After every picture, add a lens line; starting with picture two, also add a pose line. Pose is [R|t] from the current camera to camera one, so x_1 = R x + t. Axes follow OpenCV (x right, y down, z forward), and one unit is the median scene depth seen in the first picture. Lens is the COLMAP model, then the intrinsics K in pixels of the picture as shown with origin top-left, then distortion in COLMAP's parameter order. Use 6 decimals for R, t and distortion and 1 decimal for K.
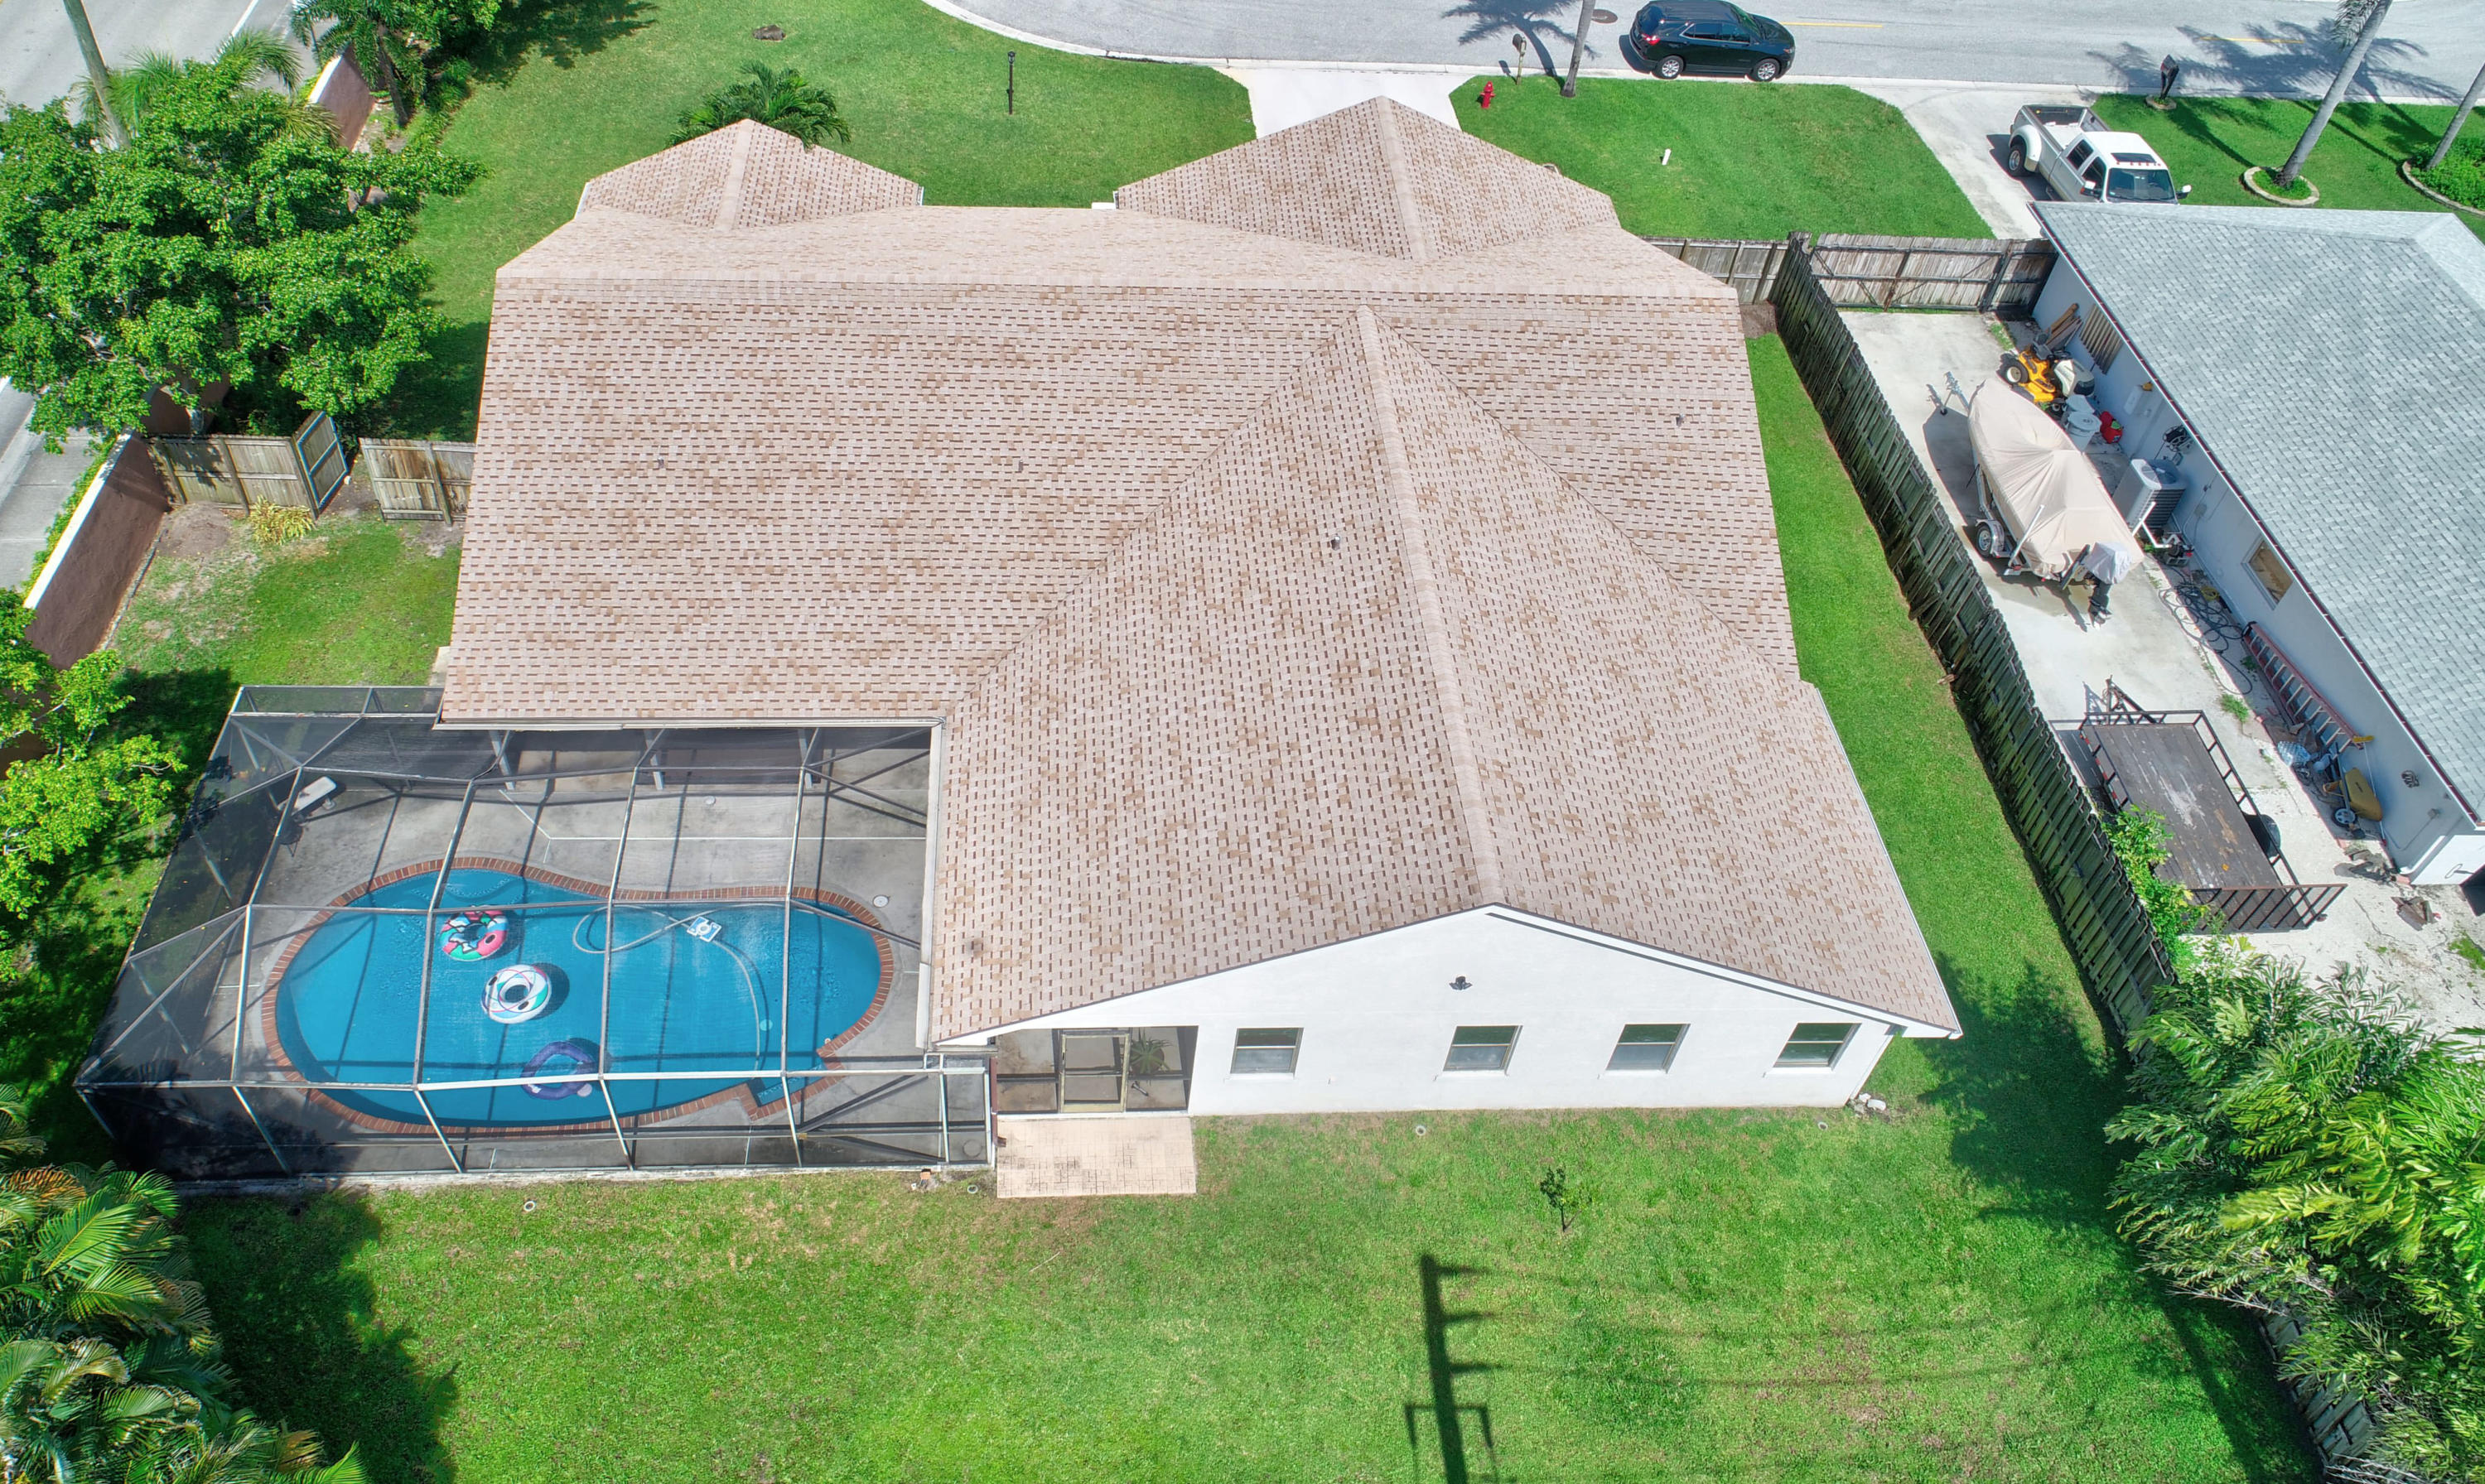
lens RADIAL K [[1989.2, 0, 1242.5], [0, 1989.2, 742.0], [0, 0, 1]] dist [-0.006568, -0.012411]
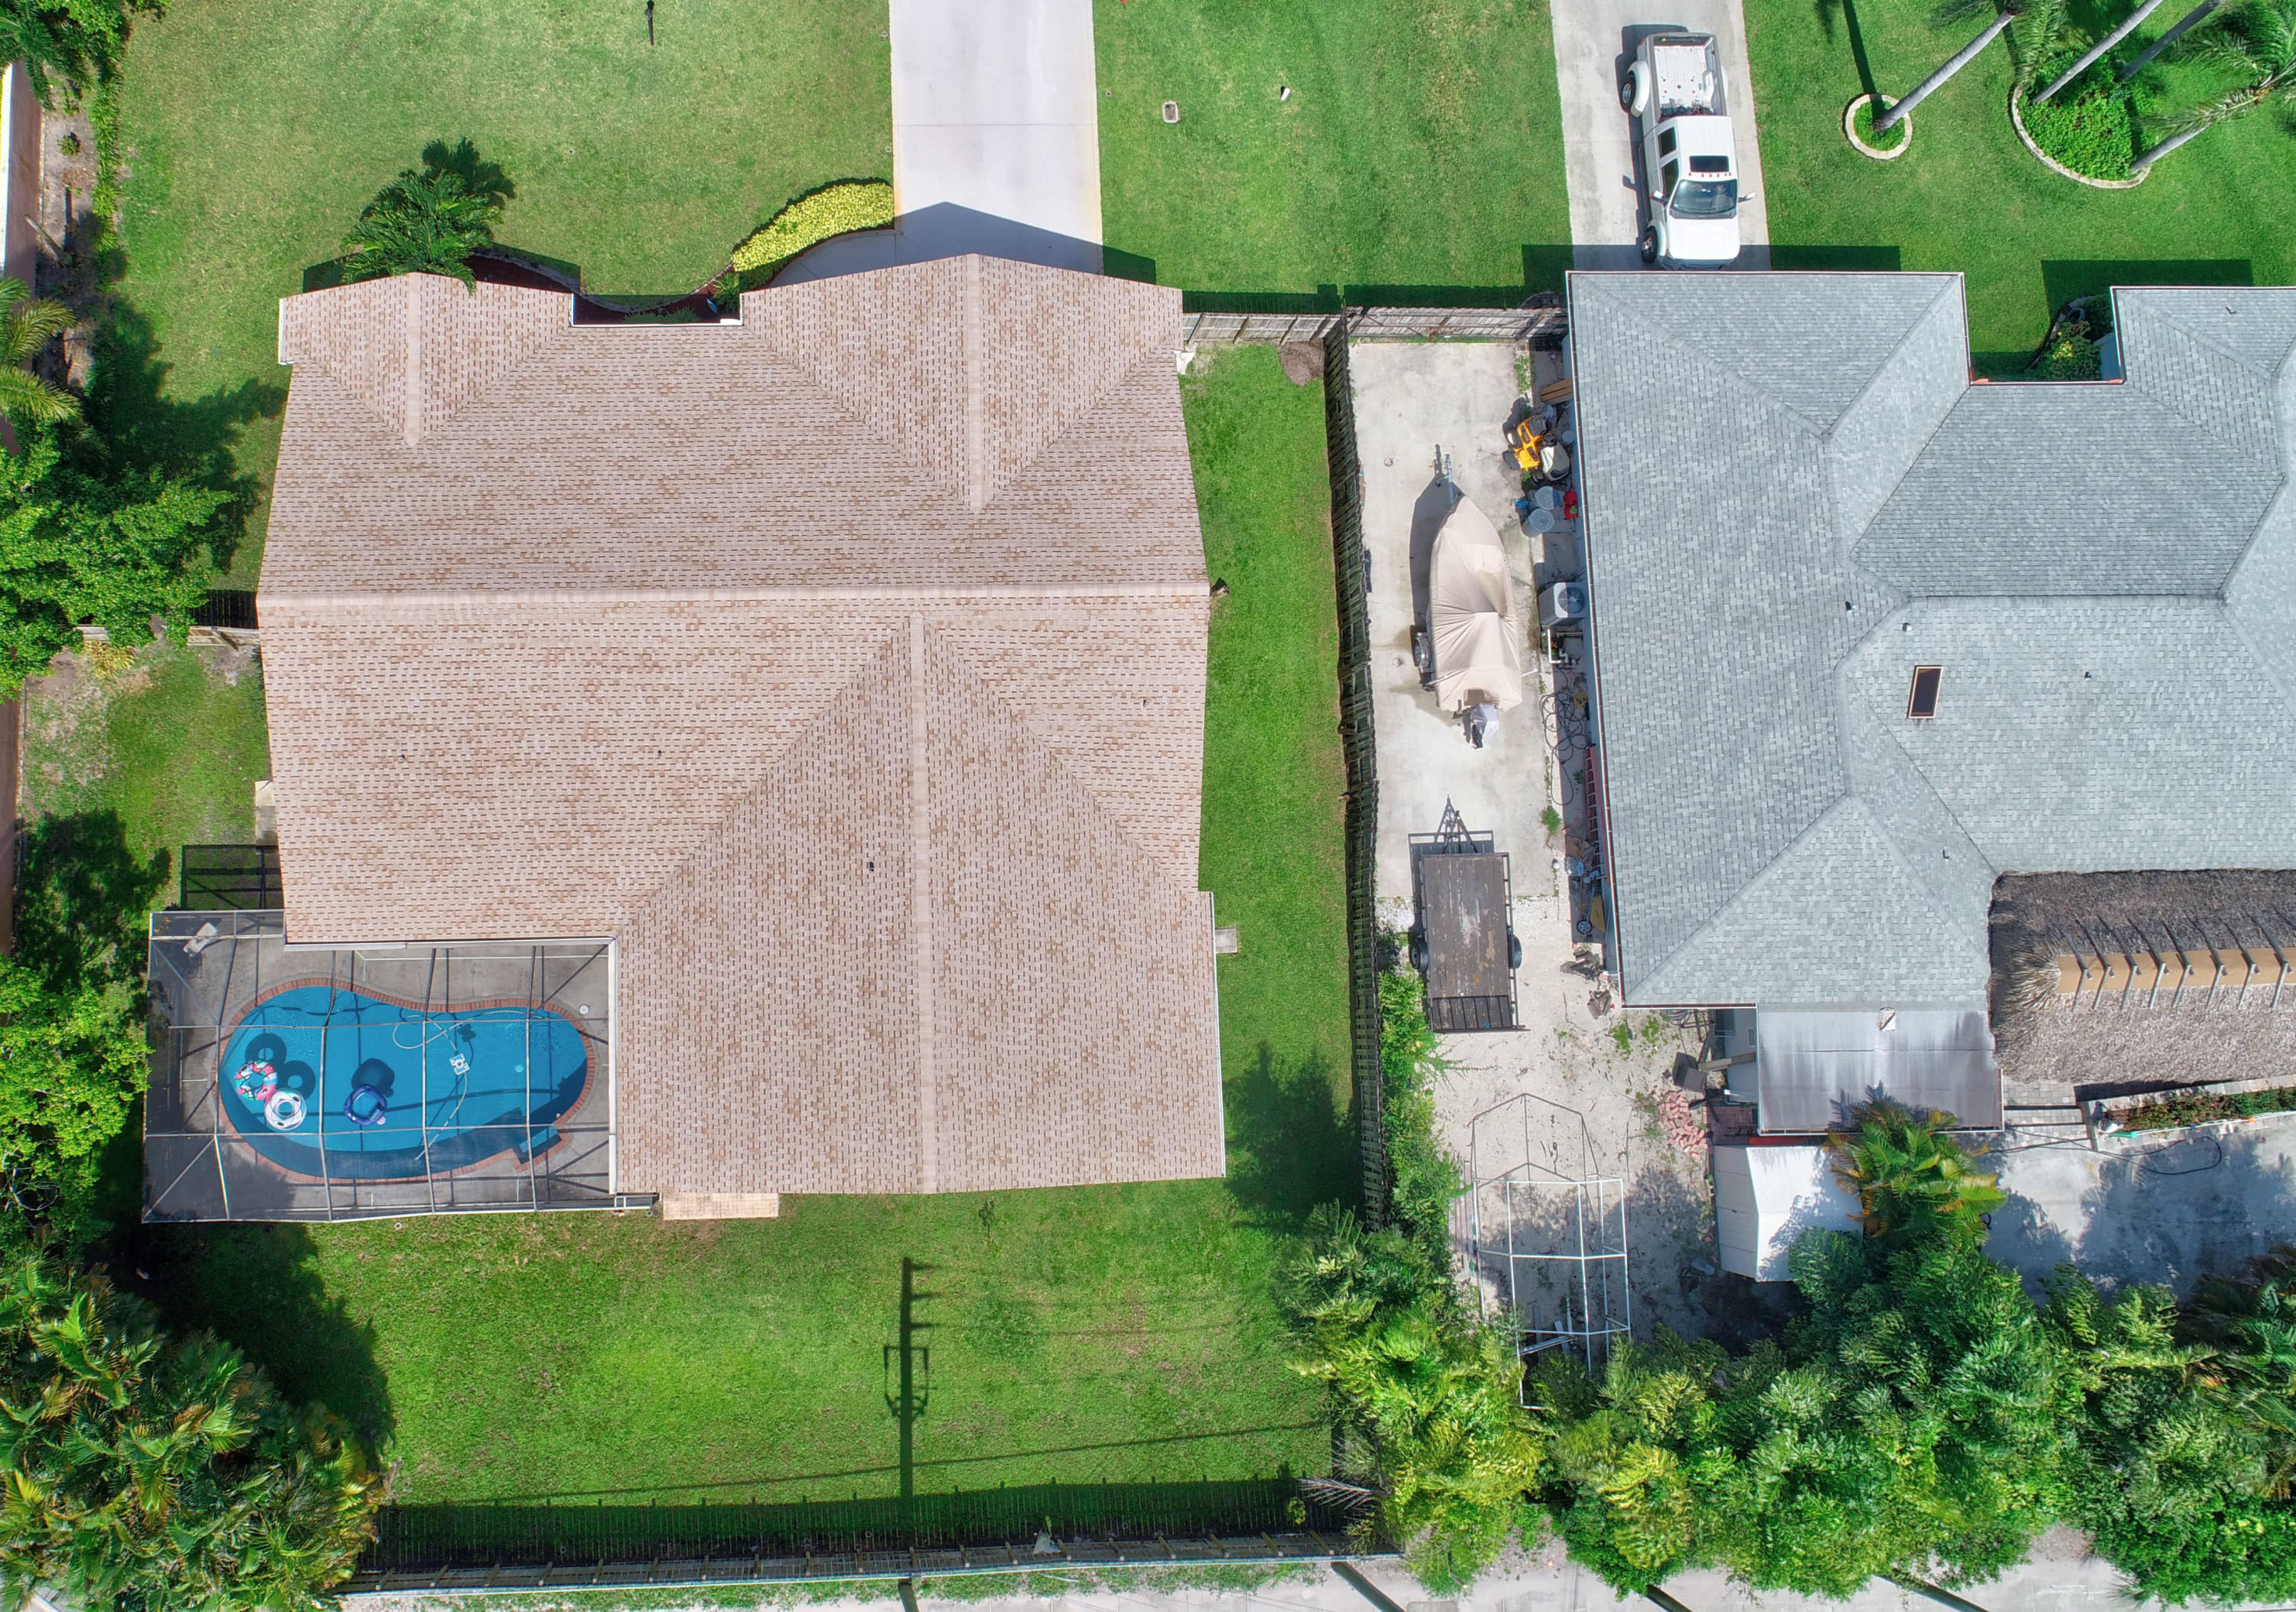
lens RADIAL K [[2463.4, 0, 1148.0], [0, 2463.4, 806.0], [0, 0, 1]] dist [0.007440, -0.039174]
pose [[0.997525, 0.059322, 0.037752, 0.173951], [-0.069465, 0.748101, 0.659939, -1.315564], [0.010906, -0.660928, 0.750370, -0.338506]]
